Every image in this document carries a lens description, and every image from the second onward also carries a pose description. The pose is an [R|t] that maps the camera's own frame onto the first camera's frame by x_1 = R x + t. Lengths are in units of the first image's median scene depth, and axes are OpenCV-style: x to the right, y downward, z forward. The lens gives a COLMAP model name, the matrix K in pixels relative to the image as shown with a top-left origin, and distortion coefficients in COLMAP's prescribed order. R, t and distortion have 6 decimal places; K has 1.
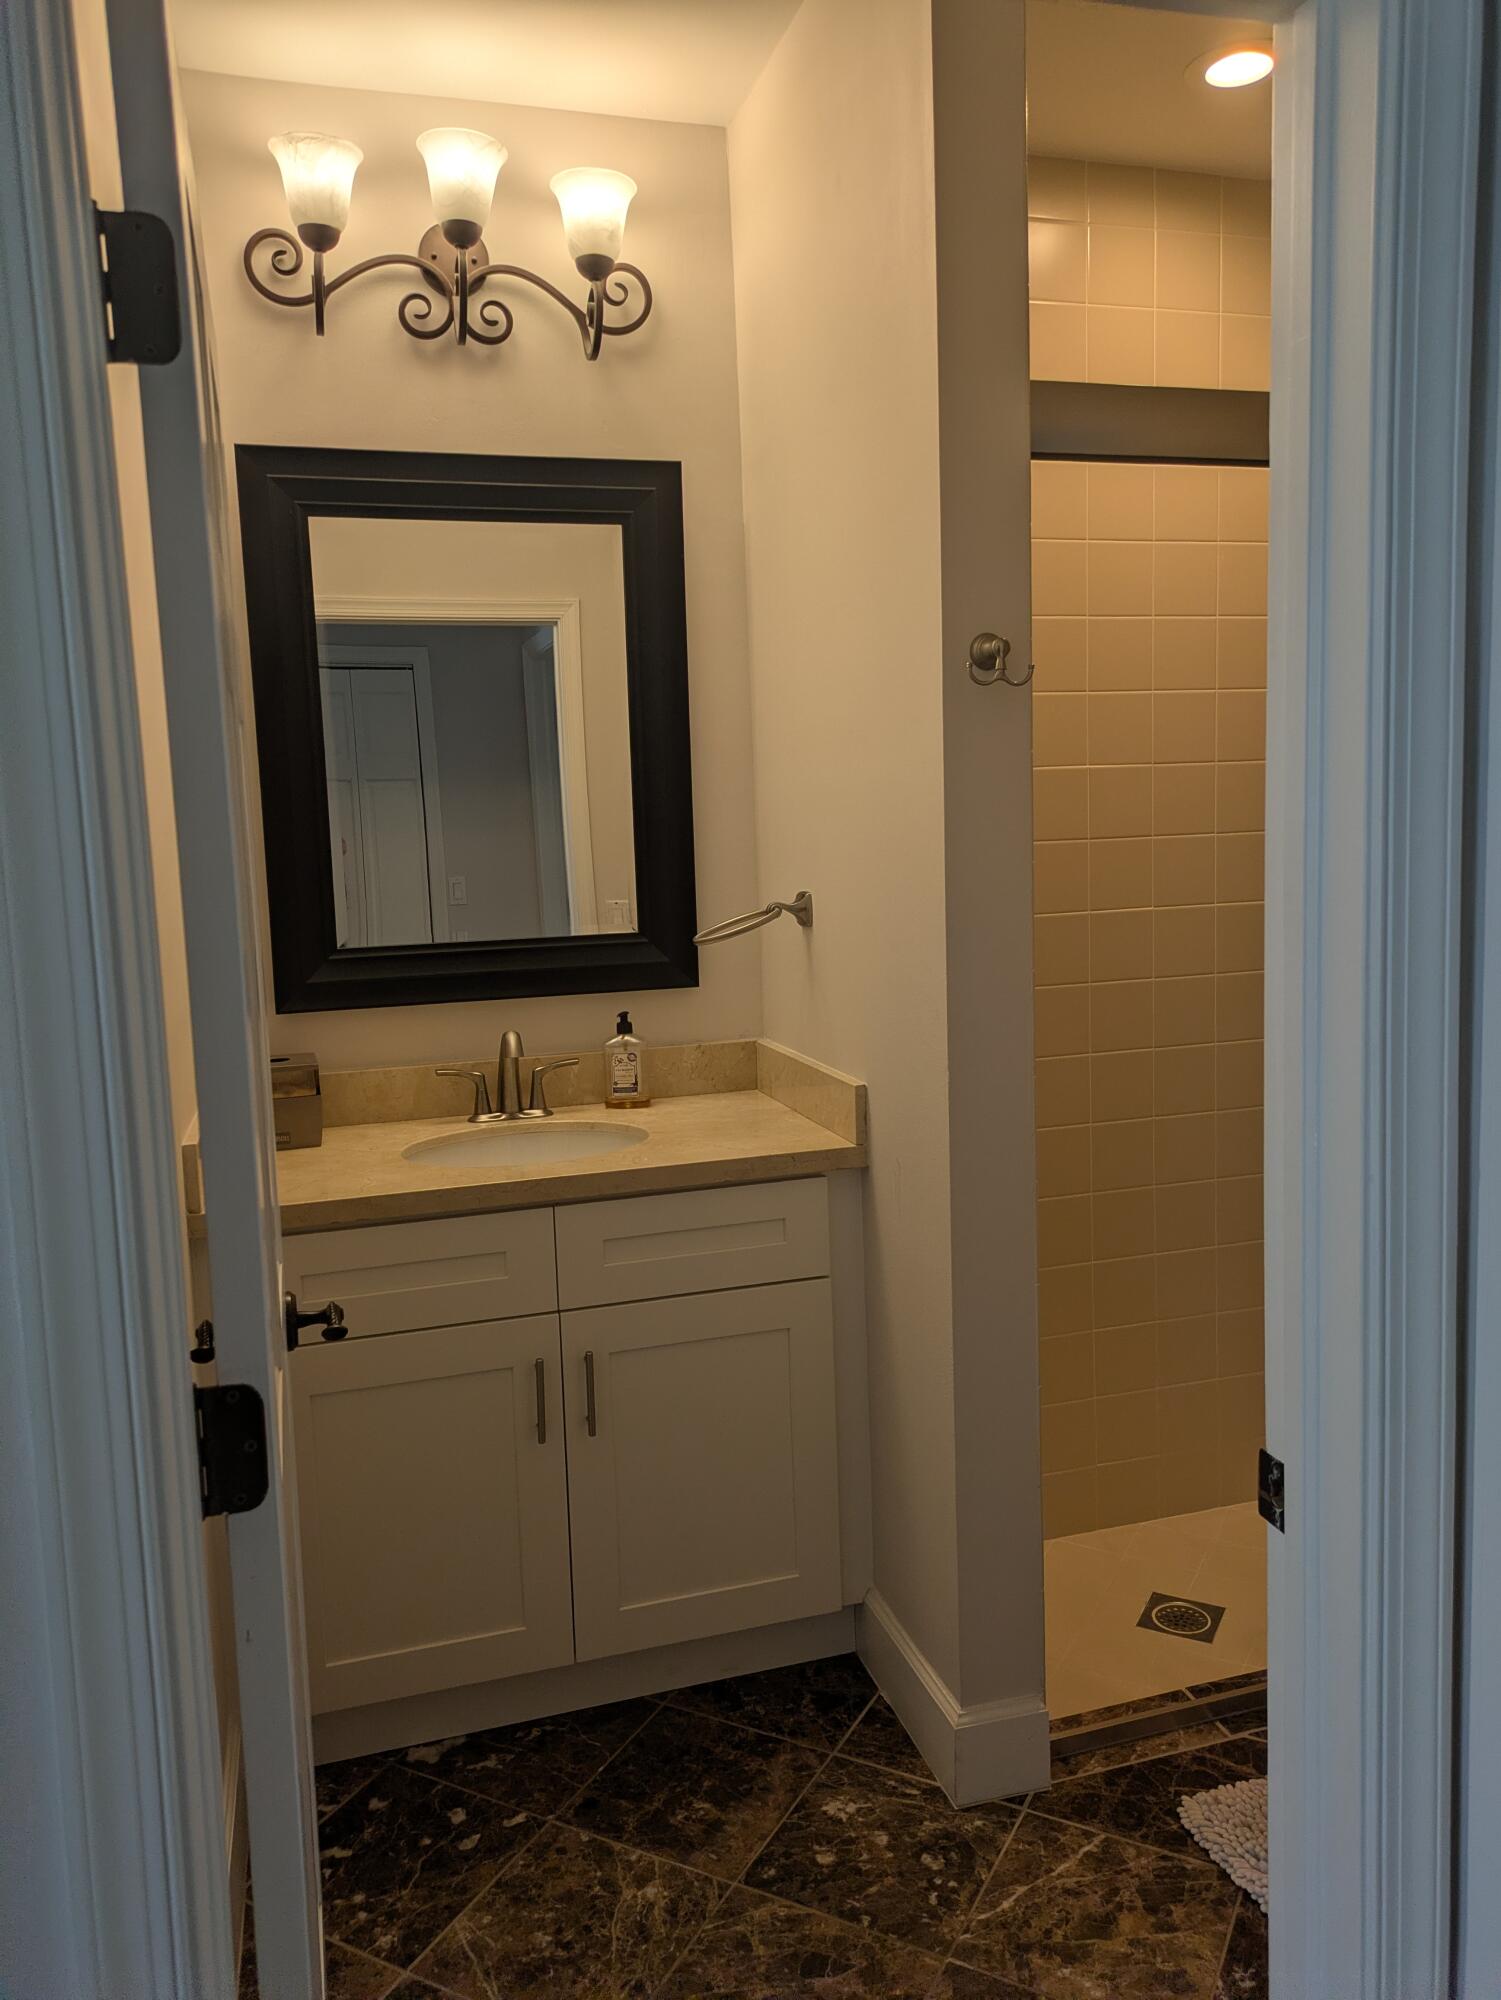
lens RADIAL K [[1472.0, 0, 756.2], [0, 1472.0, 996.7], [0, 0, 1]] dist [0.061043, -0.050189]
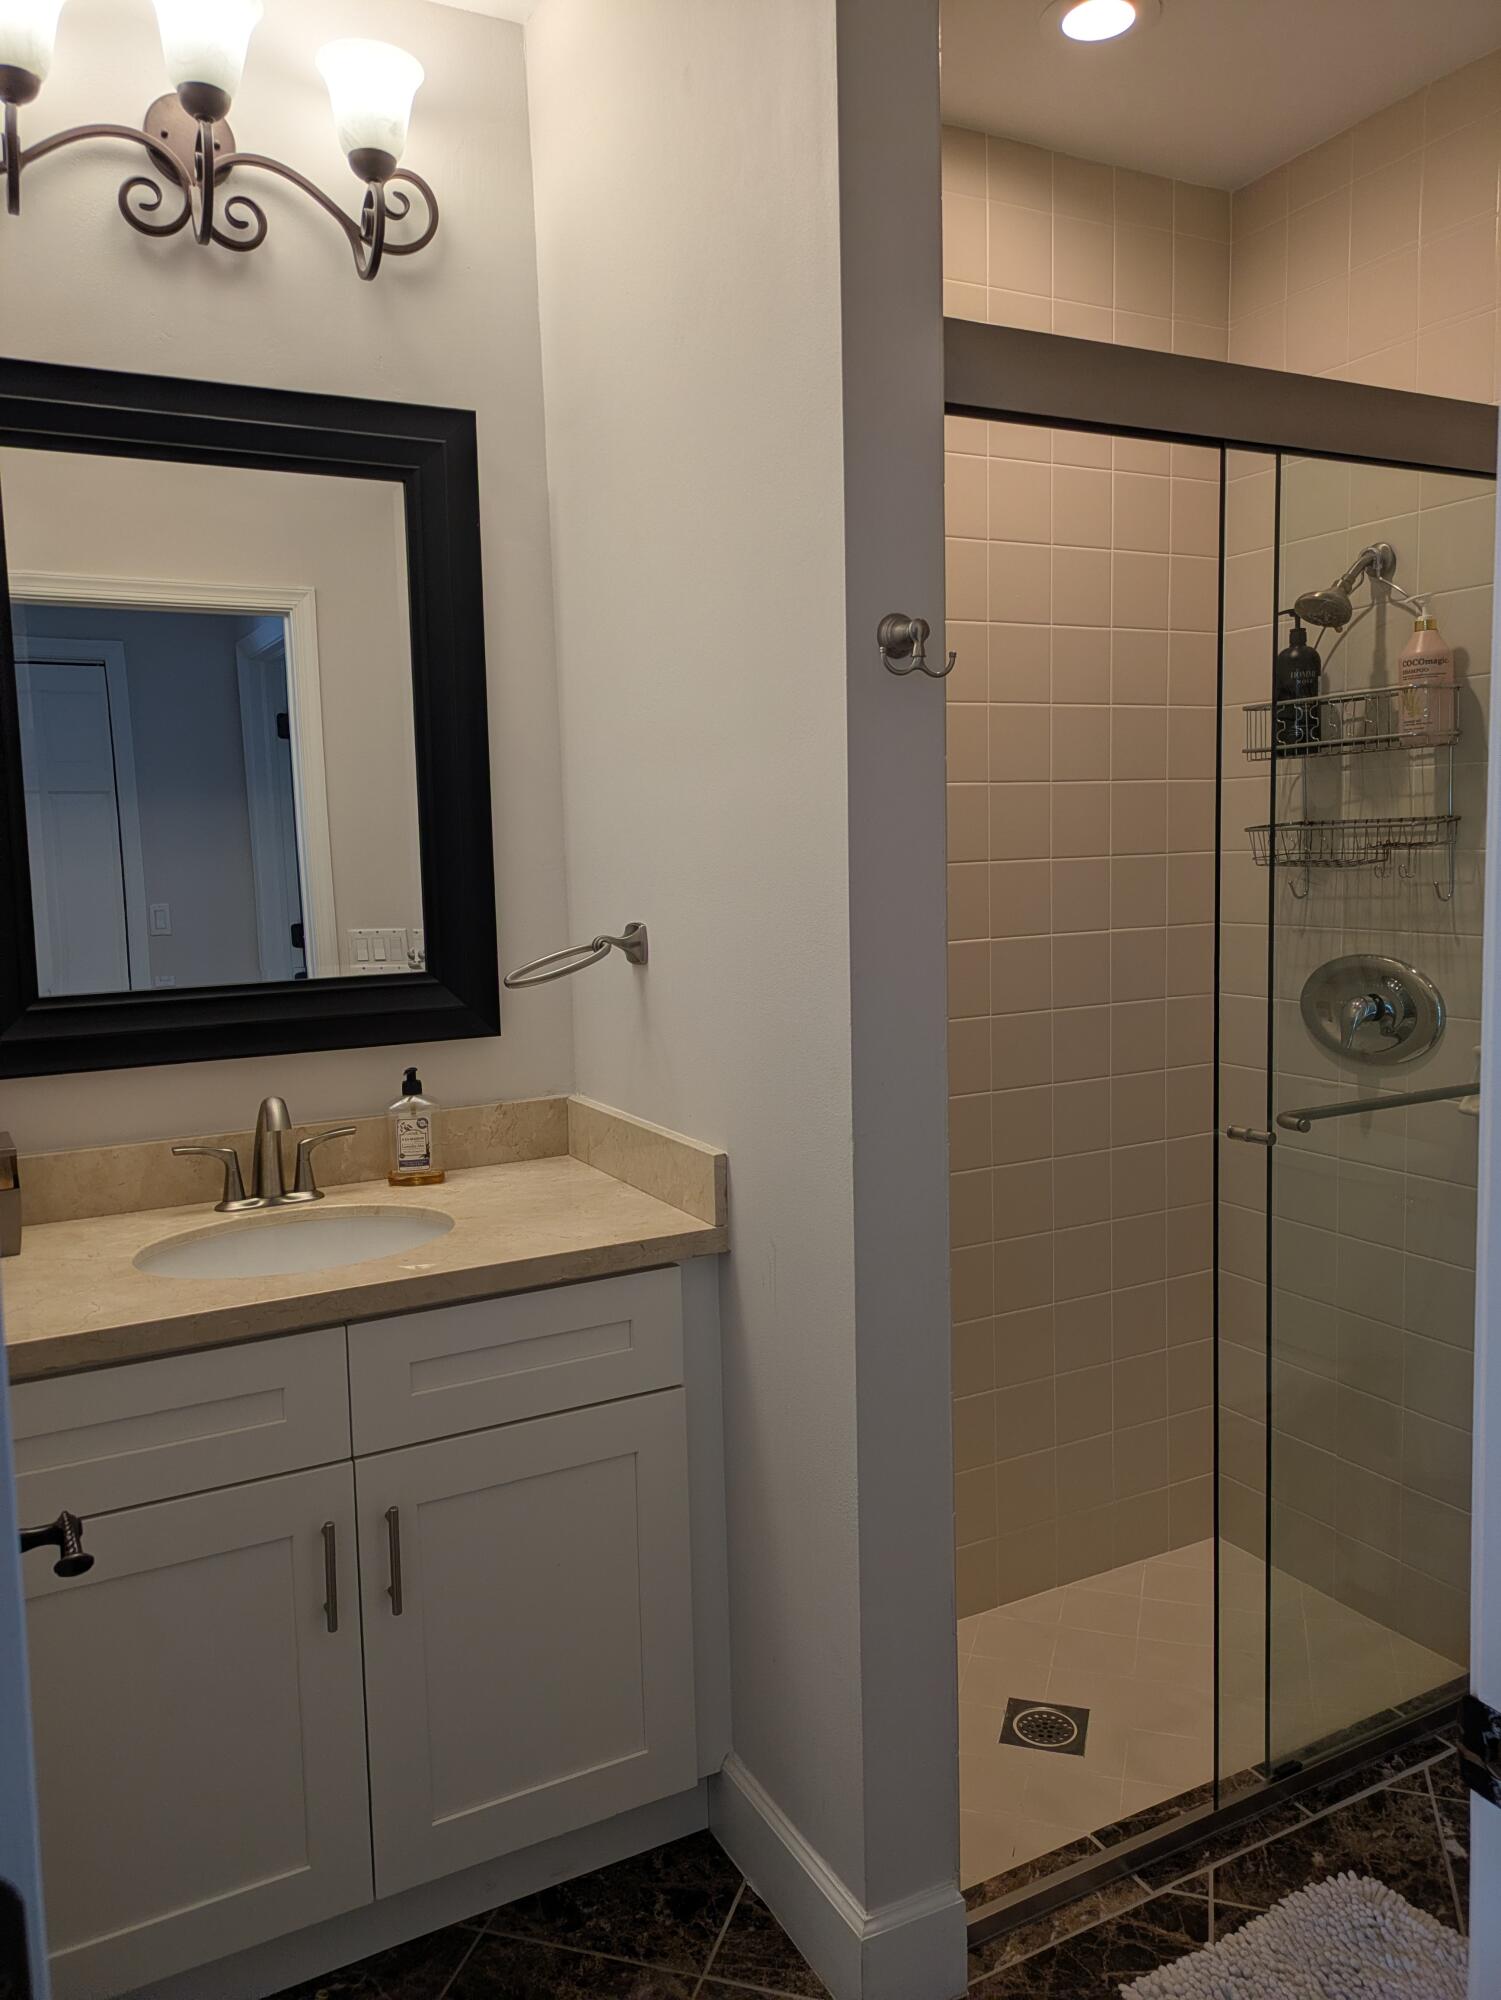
lens RADIAL K [[1472.0, 0, 742.1], [0, 1472.0, 990.3], [0, 0, 1]] dist [0.061043, -0.050189]
pose [[0.981859, -0.011714, 0.189248, -0.069600], [0.015802, 0.999673, -0.020106, -0.015149], [-0.188950, 0.022732, 0.981723, 0.162082]]
